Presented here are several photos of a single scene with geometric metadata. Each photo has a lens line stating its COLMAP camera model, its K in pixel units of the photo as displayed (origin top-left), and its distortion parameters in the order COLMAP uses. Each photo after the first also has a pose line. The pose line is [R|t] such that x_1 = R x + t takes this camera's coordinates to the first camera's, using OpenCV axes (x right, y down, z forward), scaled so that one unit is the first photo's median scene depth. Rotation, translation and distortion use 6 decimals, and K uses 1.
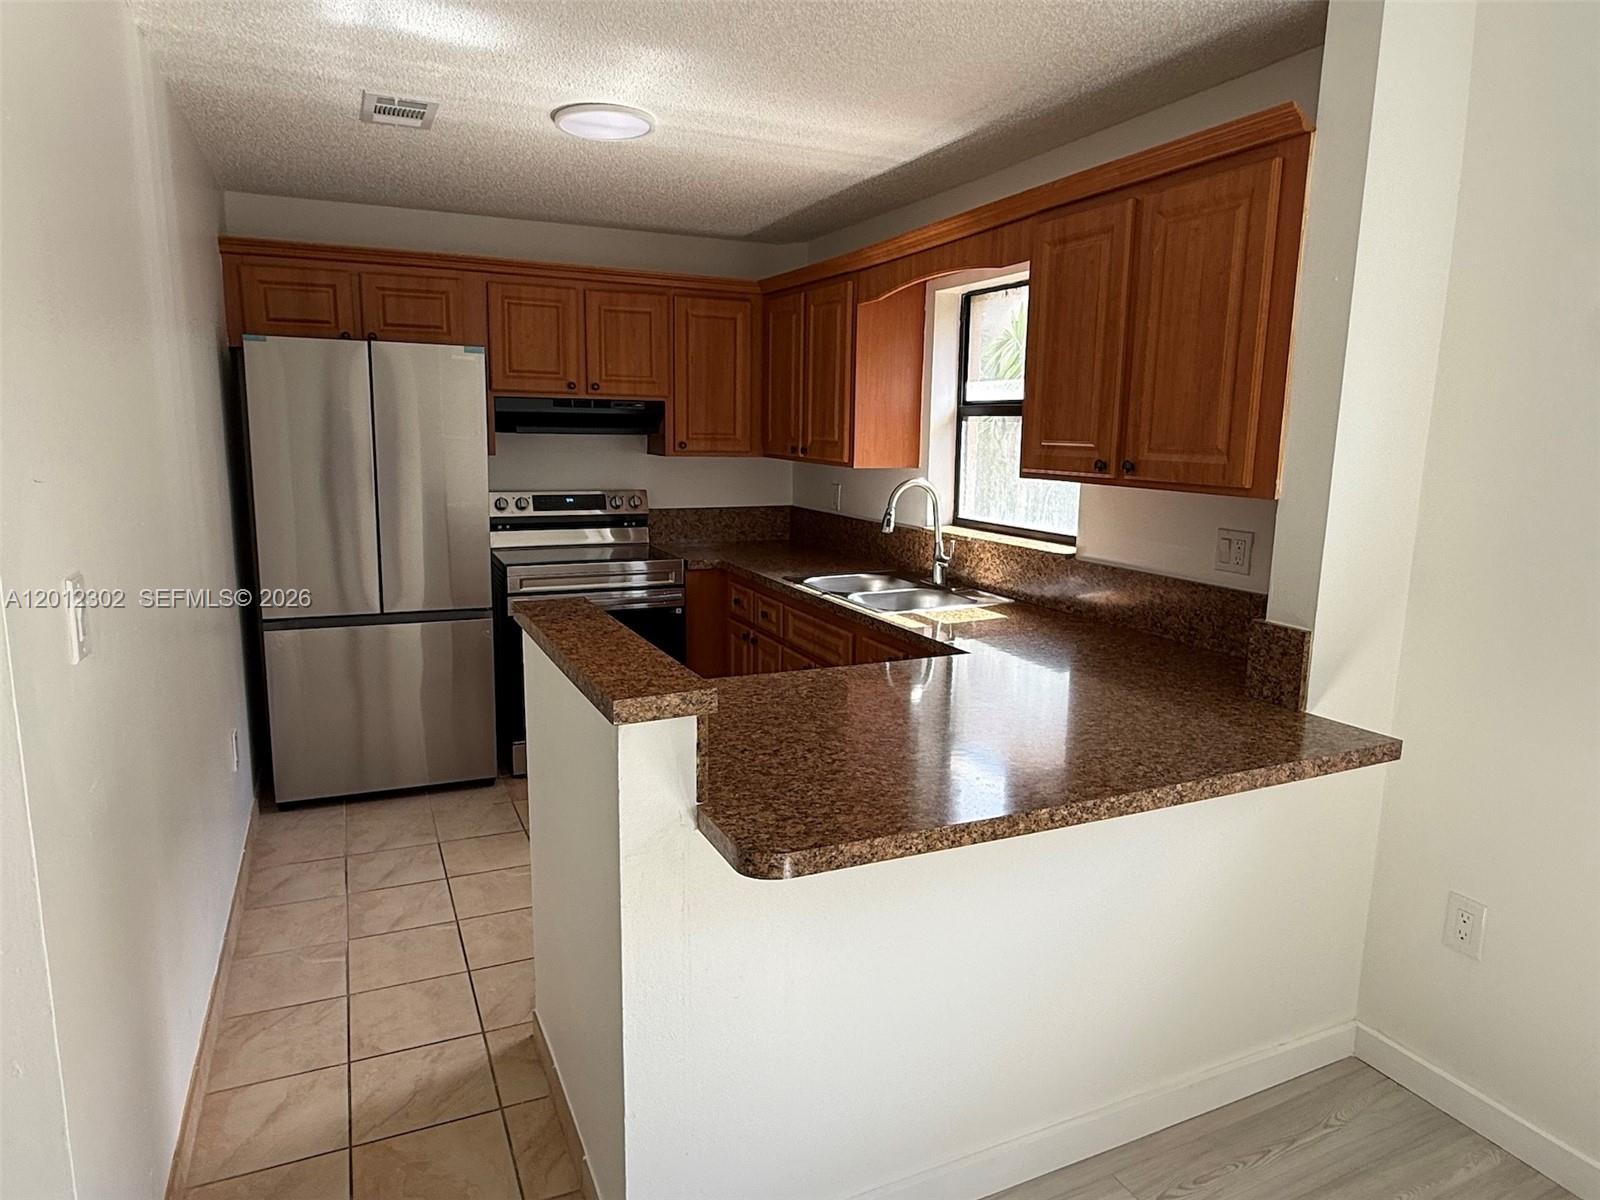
lens RADIAL K [[961.3, 0, 796.5], [0, 961.3, 594.7], [0, 0, 1]] dist [-0.002484, 0.001443]
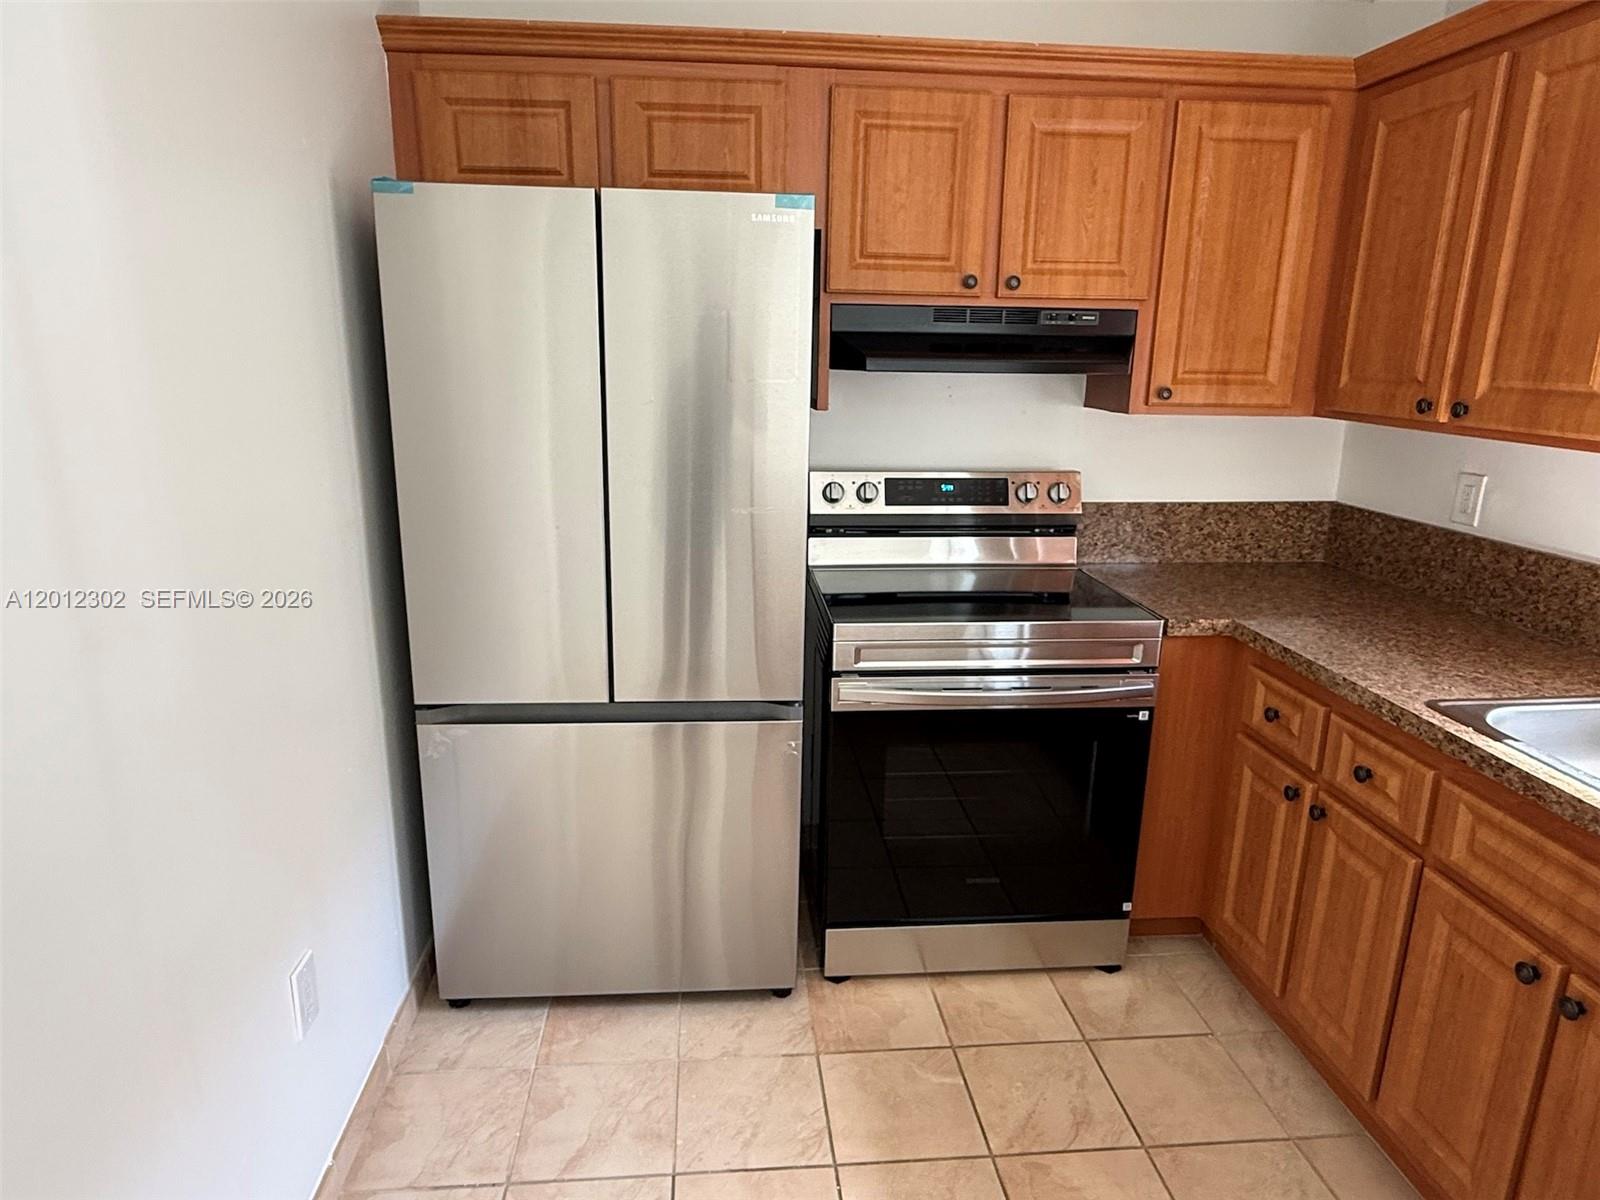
lens RADIAL K [[961.3, 0, 796.5], [0, 961.3, 594.7], [0, 0, 1]] dist [-0.002484, 0.001443]
pose [[0.941221, 0.078827, -0.328465, -0.138008], [-0.056296, 0.995397, 0.077565, -0.080913], [0.333067, -0.054514, 0.941326, 0.461922]]
